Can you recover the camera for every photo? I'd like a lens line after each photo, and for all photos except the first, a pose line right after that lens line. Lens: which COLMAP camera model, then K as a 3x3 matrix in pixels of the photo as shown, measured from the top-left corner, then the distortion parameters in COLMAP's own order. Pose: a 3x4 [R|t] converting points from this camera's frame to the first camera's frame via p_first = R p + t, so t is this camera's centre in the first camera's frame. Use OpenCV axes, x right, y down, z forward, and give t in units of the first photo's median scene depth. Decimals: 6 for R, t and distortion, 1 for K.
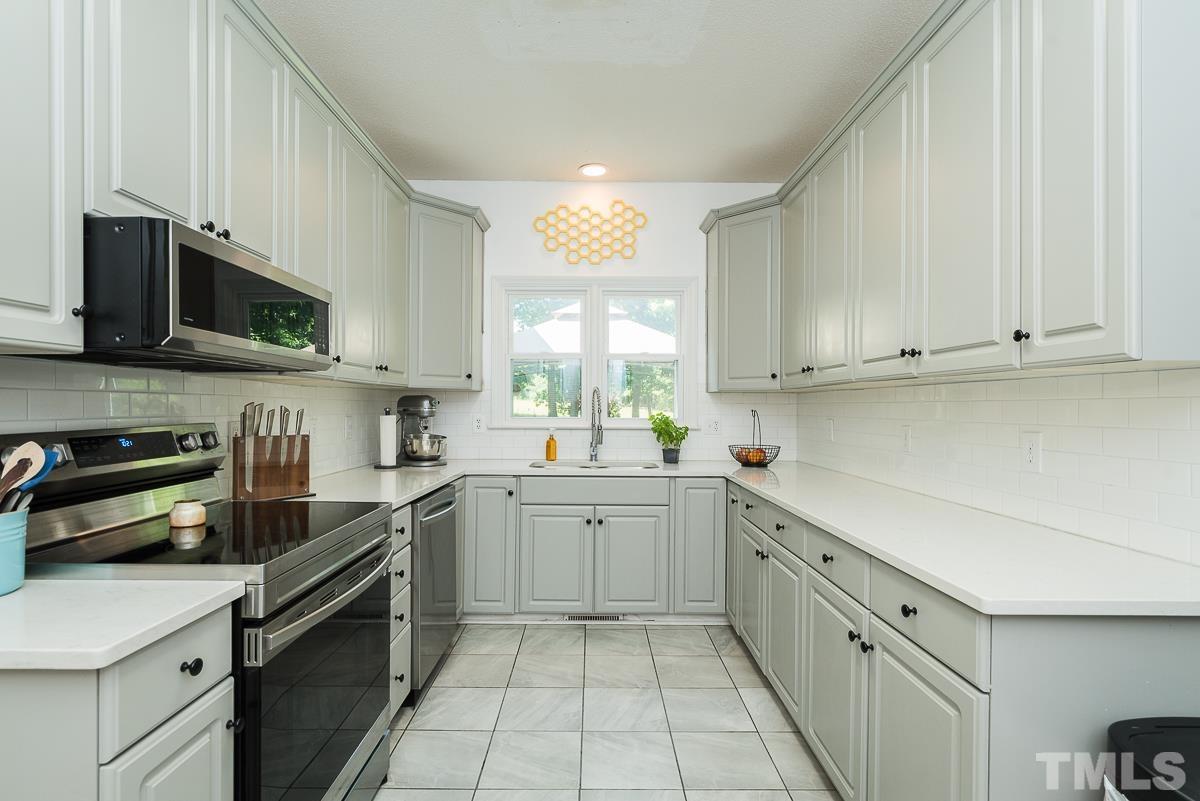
lens RADIAL K [[592.8, 0, 590.1], [0, 592.8, 407.0], [0, 0, 1]] dist [-0.000883, -0.000055]
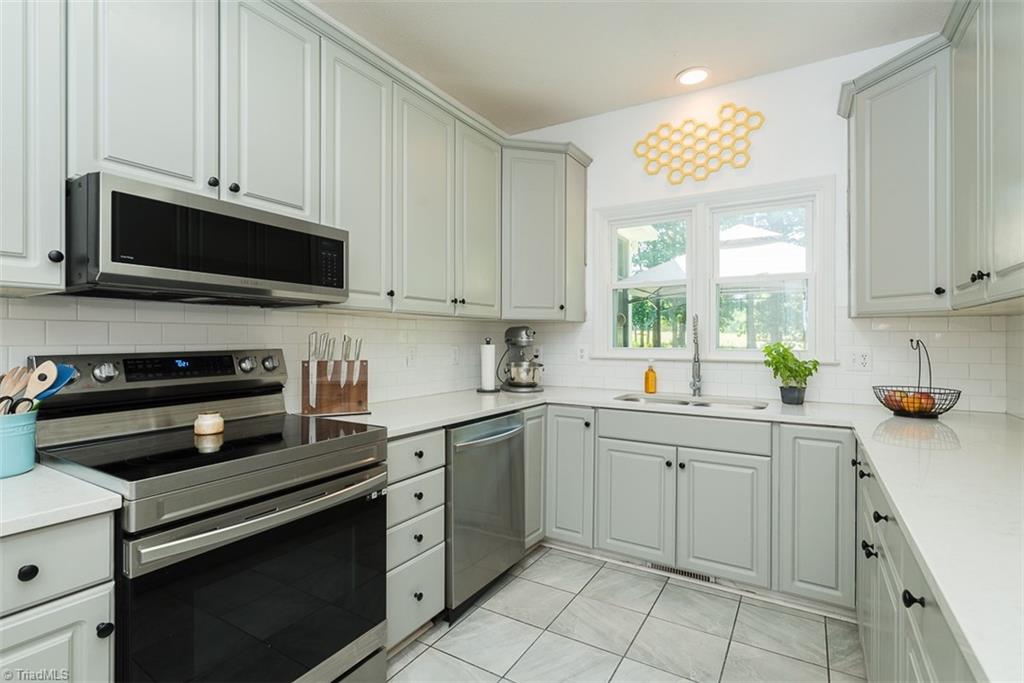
lens RADIAL K [[496.9, 0, 509.4], [0, 496.9, 337.4], [0, 0, 1]] dist [-0.000747, 0.000024]
pose [[0.851160, -0.003891, -0.524892, 0.177192], [0.001083, 0.999983, -0.005656, 0.005438], [0.524906, 0.004246, 0.851150, 0.219376]]
